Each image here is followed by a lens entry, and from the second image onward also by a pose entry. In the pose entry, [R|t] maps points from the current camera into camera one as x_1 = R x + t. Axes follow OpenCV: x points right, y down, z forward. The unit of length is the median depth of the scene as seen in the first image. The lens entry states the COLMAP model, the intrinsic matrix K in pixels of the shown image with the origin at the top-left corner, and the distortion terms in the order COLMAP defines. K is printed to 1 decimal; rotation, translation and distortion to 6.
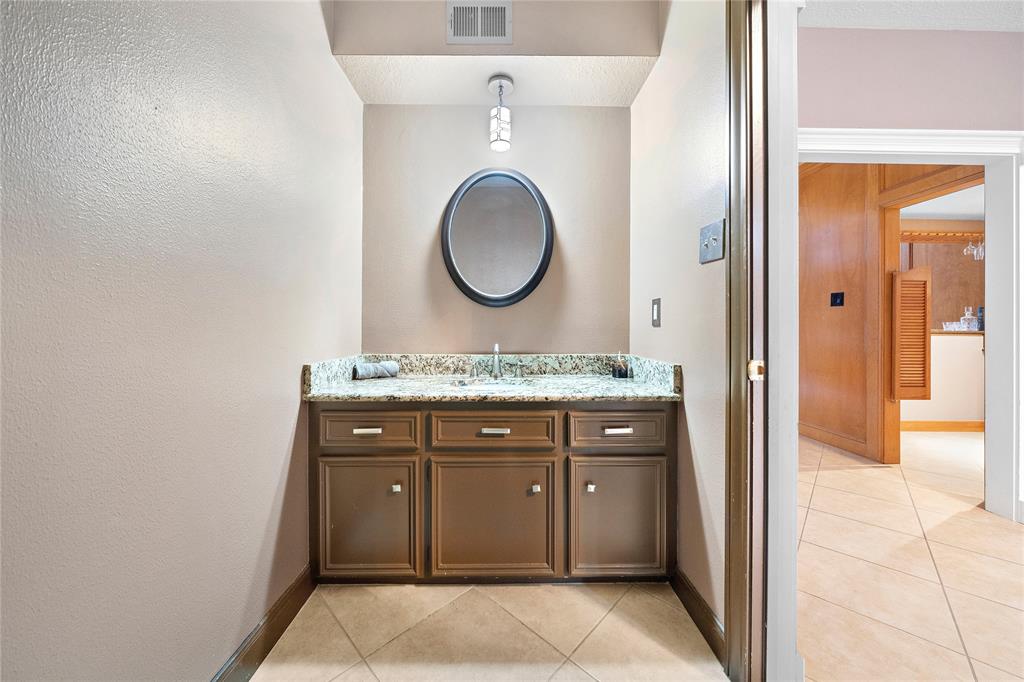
lens RADIAL K [[352.5, 0, 509.3], [0, 352.5, 333.2], [0, 0, 1]] dist [-0.005863, -0.000226]
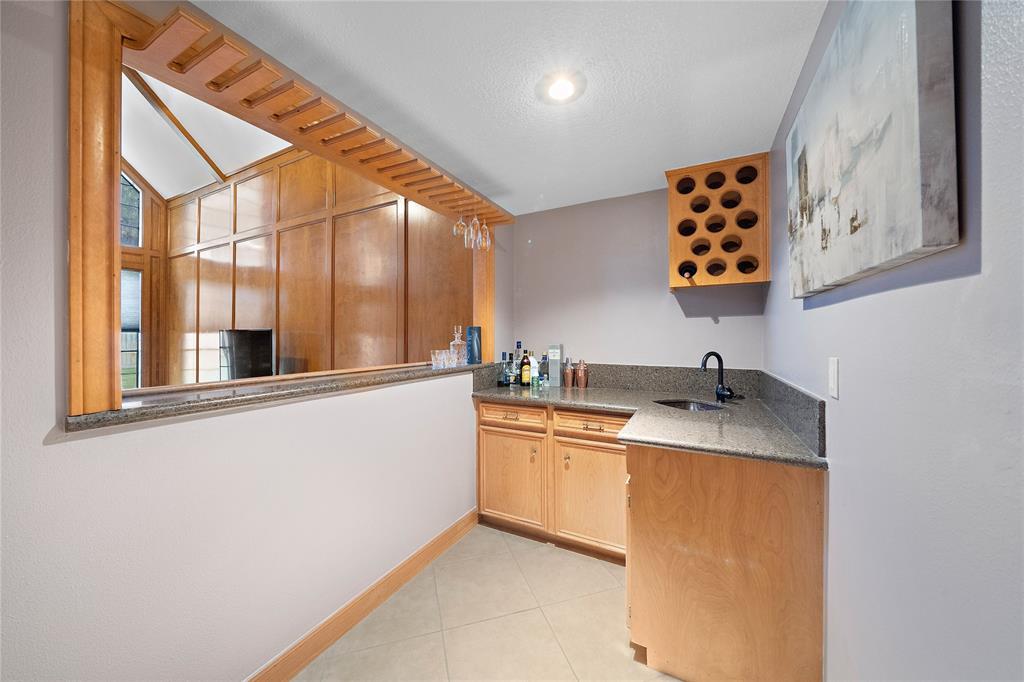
lens RADIAL K [[352.5, 0, 510.8], [0, 352.5, 334.7], [0, 0, 1]] dist [-0.005863, -0.000226]
pose [[0.473559, 0.001002, 0.880762, 0.801605], [0.002012, 0.999996, -0.002219, -0.058563], [-0.880760, 0.002823, 0.473555, 0.615235]]
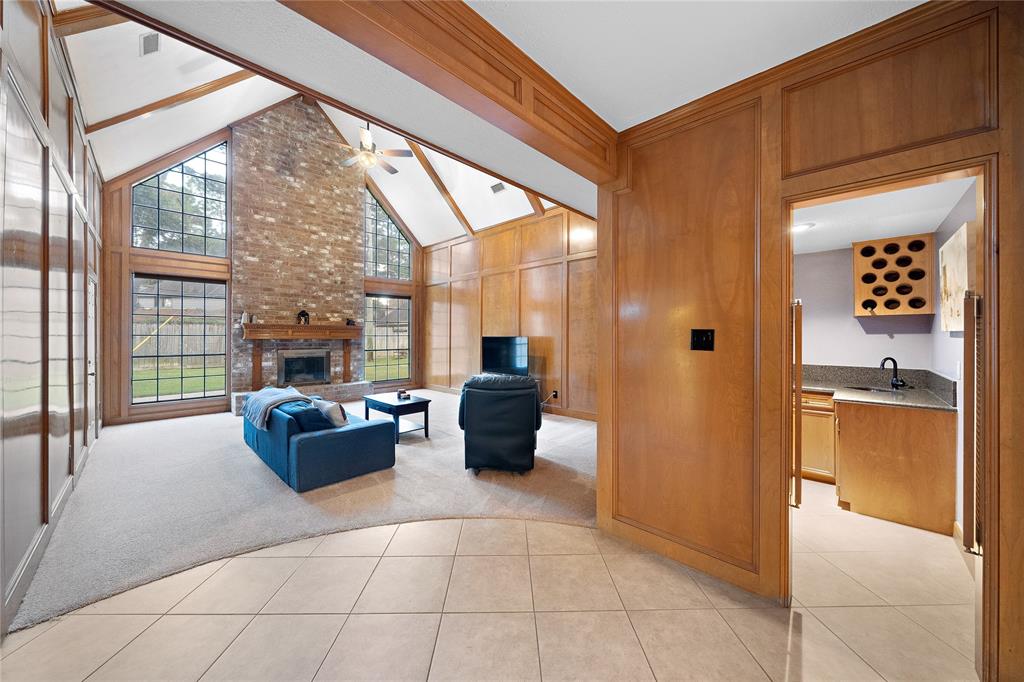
lens RADIAL K [[352.5, 0, 516.7], [0, 352.5, 335.6], [0, 0, 1]] dist [-0.005863, -0.000226]
pose [[0.699025, 0.001344, 0.715096, 0.195931], [-0.001164, 0.999999, -0.000741, -0.083958], [-0.715097, -0.000315, 0.699025, 0.649784]]
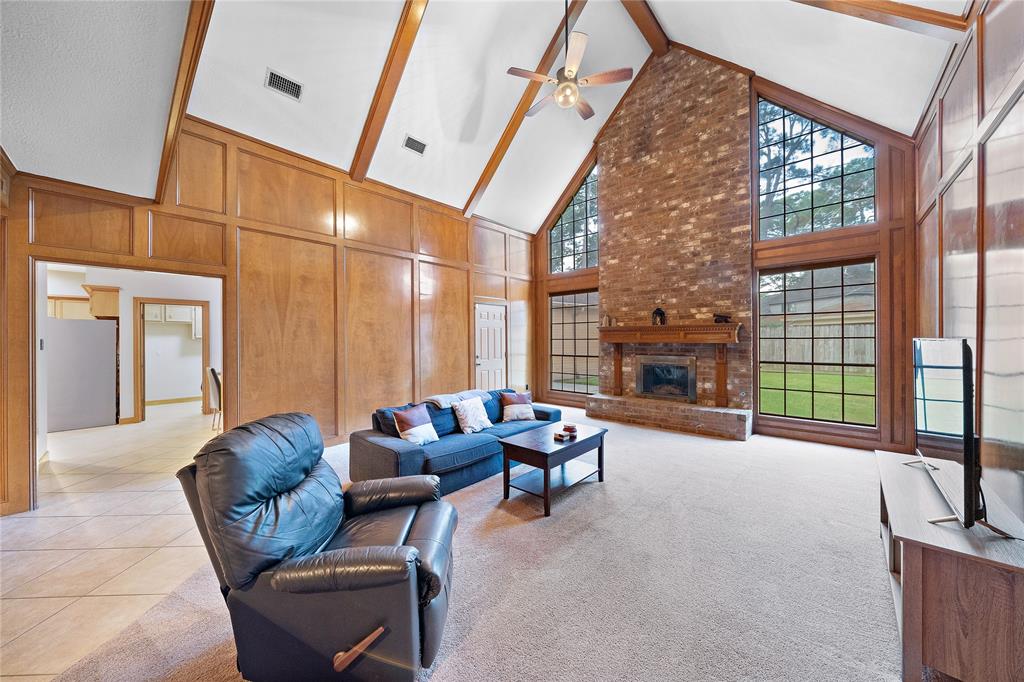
lens RADIAL K [[352.5, 0, 508.7], [0, 352.5, 343.2], [0, 0, 1]] dist [-0.005863, -0.000226]
pose [[0.724039, 0.001975, -0.689756, 1.333712], [-0.003623, 0.999993, -0.000939, -0.060103], [0.689749, 0.003179, 0.724041, 1.198410]]
